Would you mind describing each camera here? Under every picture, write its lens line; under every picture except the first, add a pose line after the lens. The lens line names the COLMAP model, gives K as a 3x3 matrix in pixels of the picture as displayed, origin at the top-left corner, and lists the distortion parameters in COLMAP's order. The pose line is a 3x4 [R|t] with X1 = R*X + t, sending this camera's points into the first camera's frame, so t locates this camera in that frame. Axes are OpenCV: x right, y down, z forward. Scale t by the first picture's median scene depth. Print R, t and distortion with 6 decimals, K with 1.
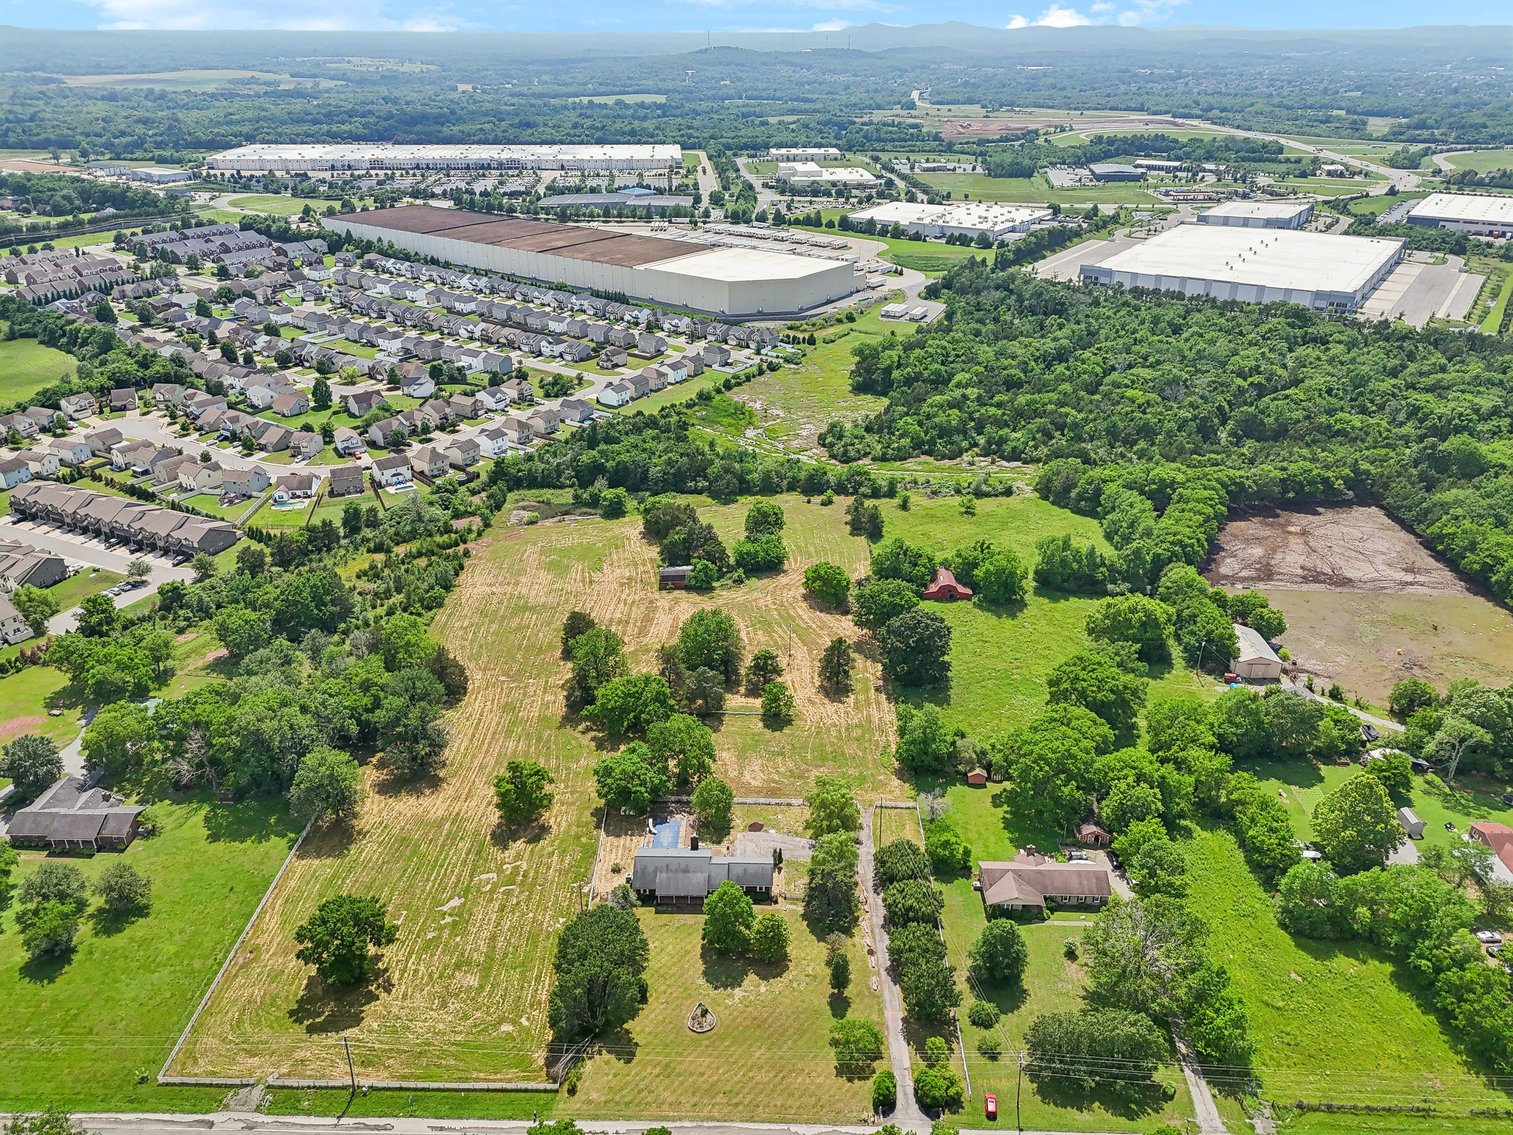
lens RADIAL K [[1114.3, 0, 752.8], [0, 1114.3, 570.5], [0, 0, 1]] dist [0.068838, -0.064911]
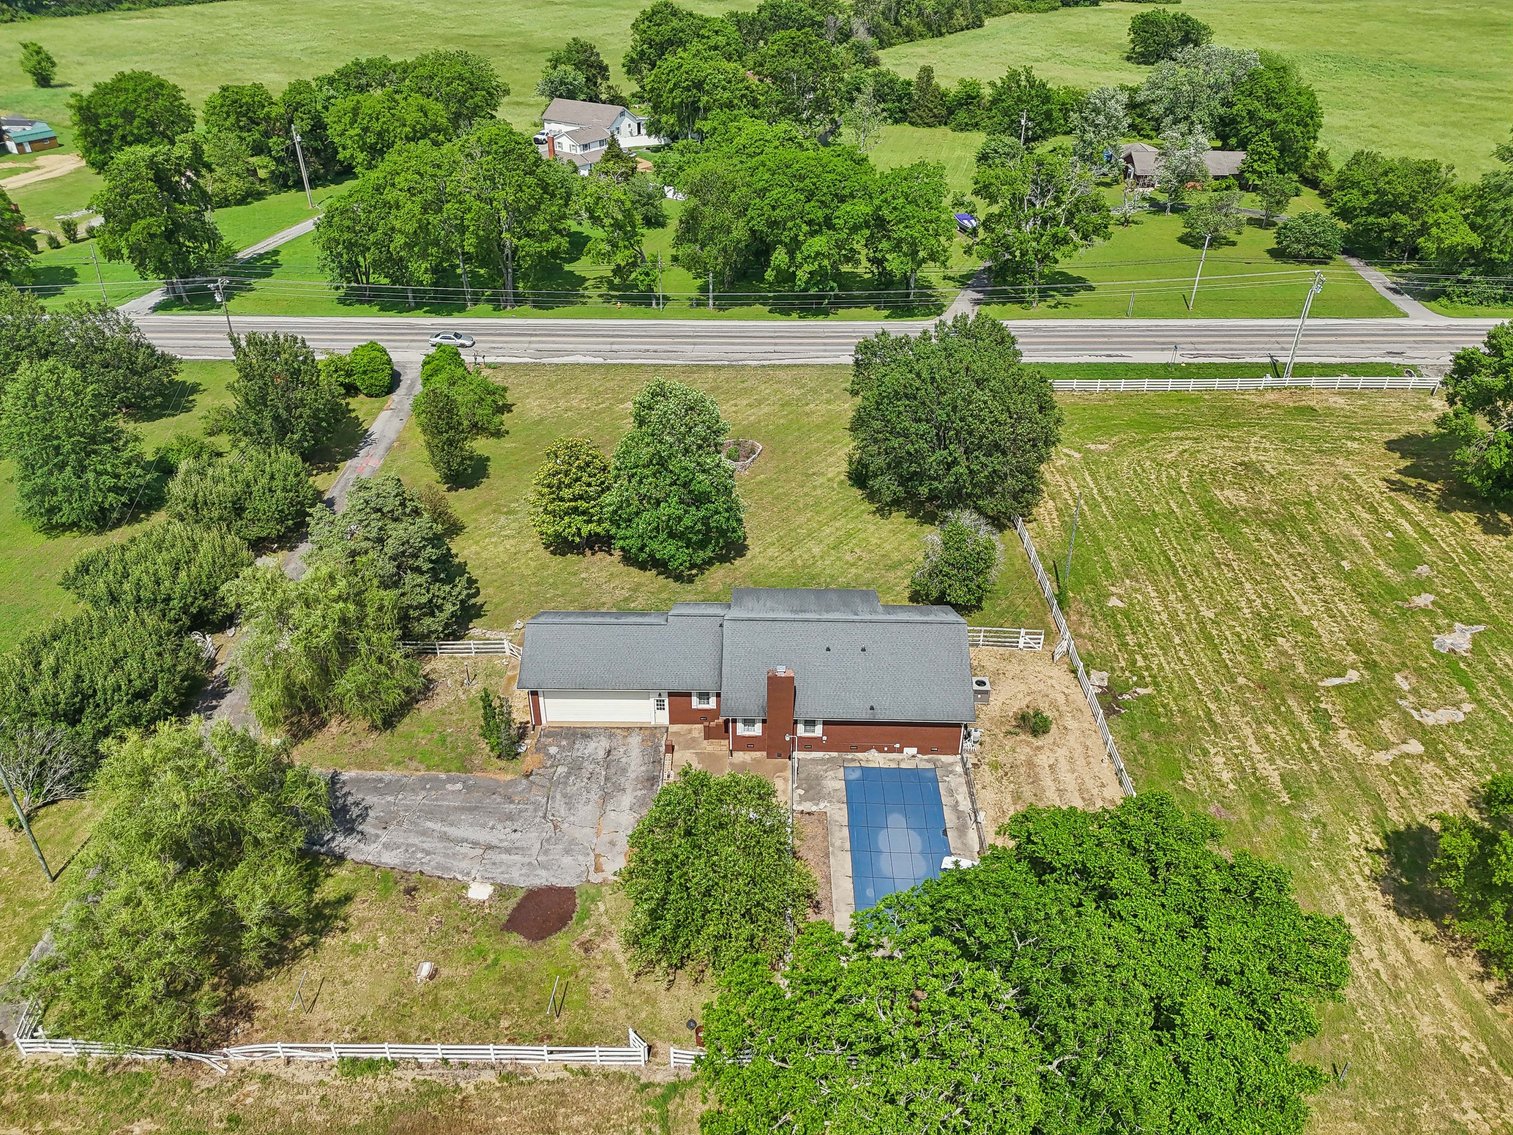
lens RADIAL K [[1114.3, 0, 751.1], [0, 1114.3, 570.3], [0, 0, 1]] dist [0.068838, -0.064911]
pose [[-0.999995, -0.003278, 0.000217, -0.025334], [-0.001515, 0.518838, 0.854871, -0.009770], [-0.002915, 0.854866, -0.518840, 0.641097]]
